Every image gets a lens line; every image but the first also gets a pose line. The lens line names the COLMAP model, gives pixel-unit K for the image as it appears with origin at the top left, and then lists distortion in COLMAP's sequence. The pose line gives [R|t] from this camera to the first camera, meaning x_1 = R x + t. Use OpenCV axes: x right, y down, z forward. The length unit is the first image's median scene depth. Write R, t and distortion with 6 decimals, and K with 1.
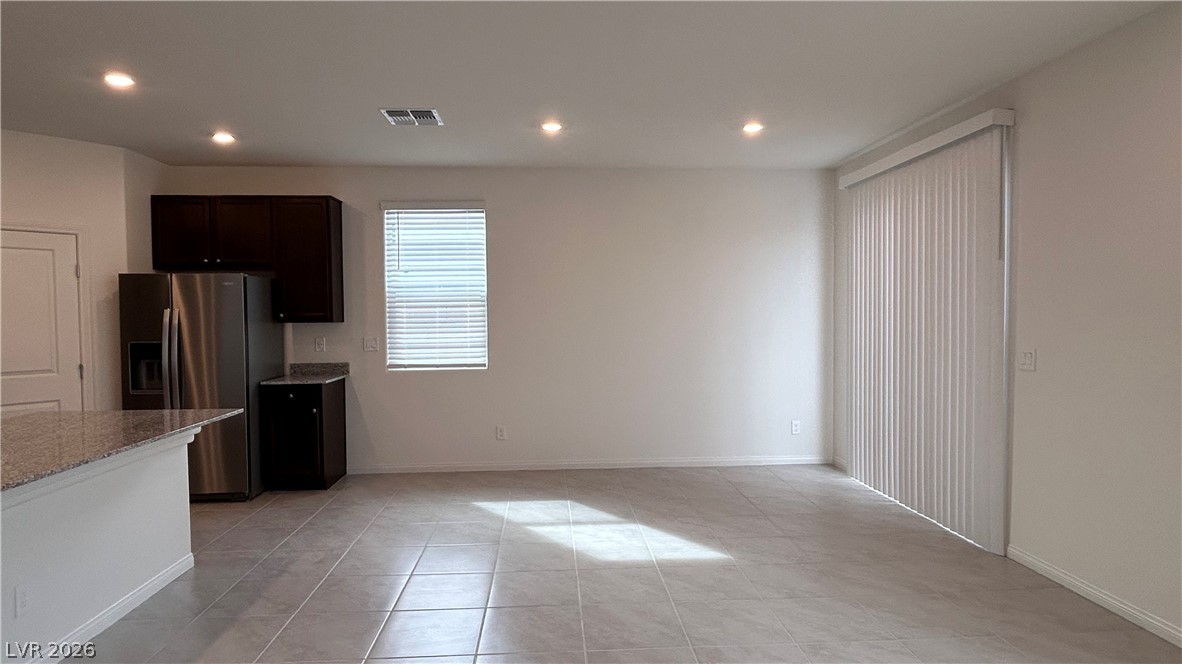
lens RADIAL K [[667.1, 0, 589.1], [0, 667.1, 334.8], [0, 0, 1]] dist [-0.007823, -0.003145]
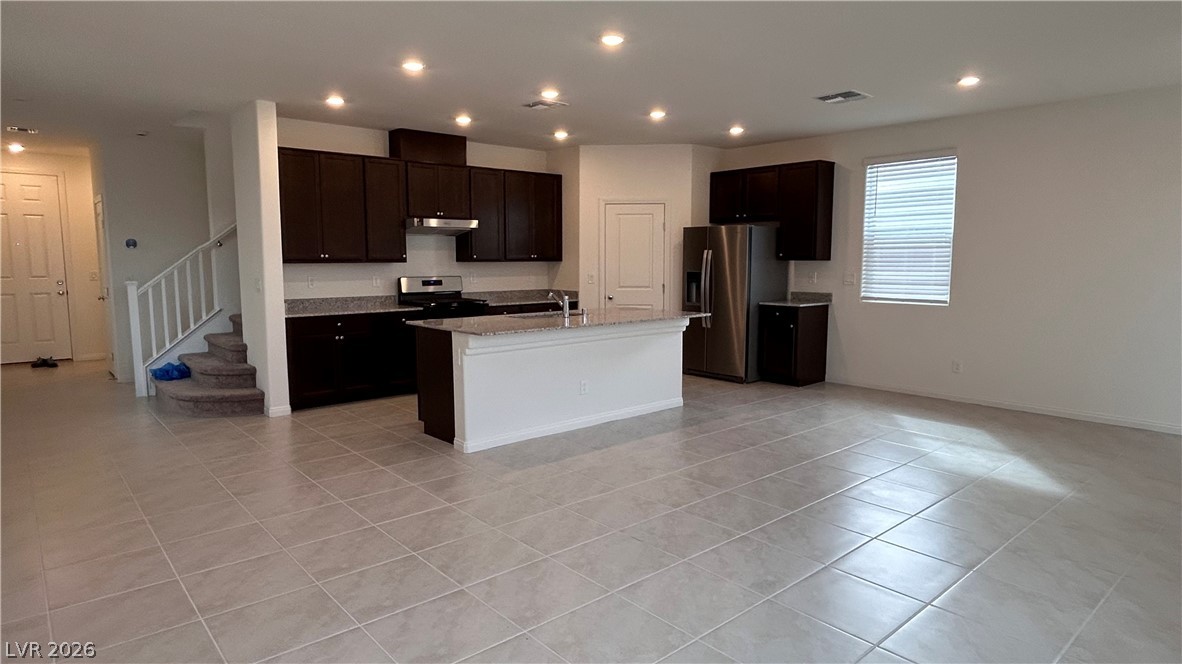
lens RADIAL K [[667.1, 0, 592.1], [0, 667.1, 330.9], [0, 0, 1]] dist [-0.007823, -0.003145]
pose [[0.610592, 0.094768, -0.786254, 0.353675], [-0.031238, 0.994924, 0.095659, 0.006918], [0.791329, -0.033848, 0.610453, -0.119944]]
